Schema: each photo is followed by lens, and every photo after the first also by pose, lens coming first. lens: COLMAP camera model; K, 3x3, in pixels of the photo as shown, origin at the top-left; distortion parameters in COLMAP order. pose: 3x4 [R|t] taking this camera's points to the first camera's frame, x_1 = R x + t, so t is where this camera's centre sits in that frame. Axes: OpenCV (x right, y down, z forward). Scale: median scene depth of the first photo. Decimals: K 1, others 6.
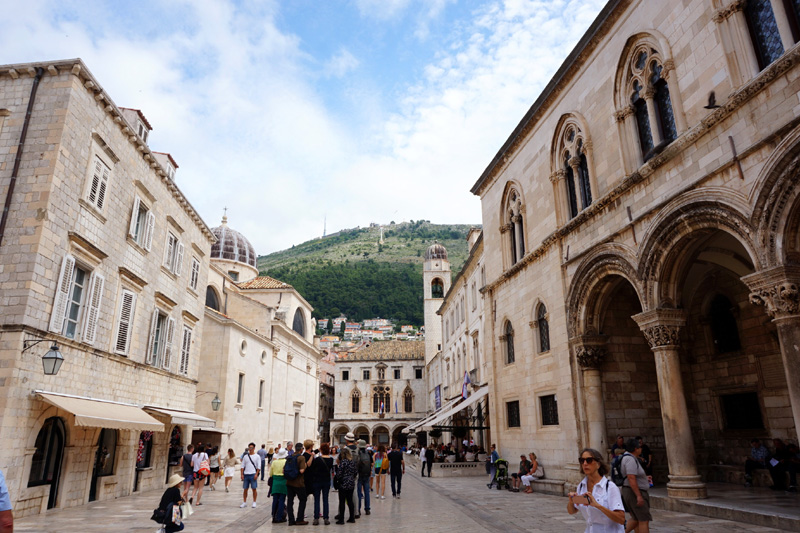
lens RADIAL K [[539.6, 0, 397.3], [0, 539.6, 264.7], [0, 0, 1]] dist [-0.049763, 0.038592]
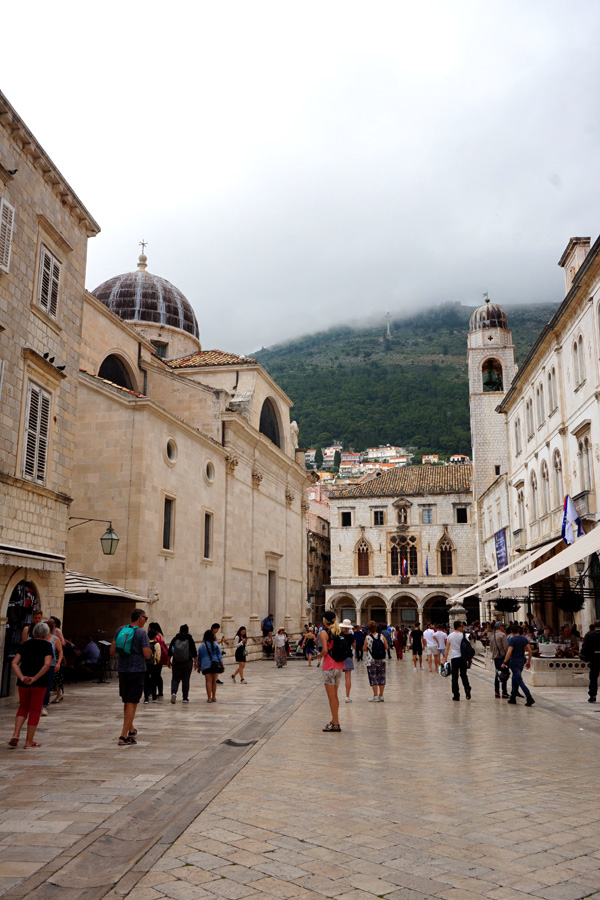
lens RADIAL K [[773.9, 0, 302.2], [0, 773.9, 452.4], [0, 0, 1]] dist [0.006251, -0.000337]
pose [[0.989316, -0.022952, -0.143971, -0.020120], [0.037836, 0.994115, 0.101507, 0.045243], [0.140794, -0.105870, 0.984362, 0.129785]]
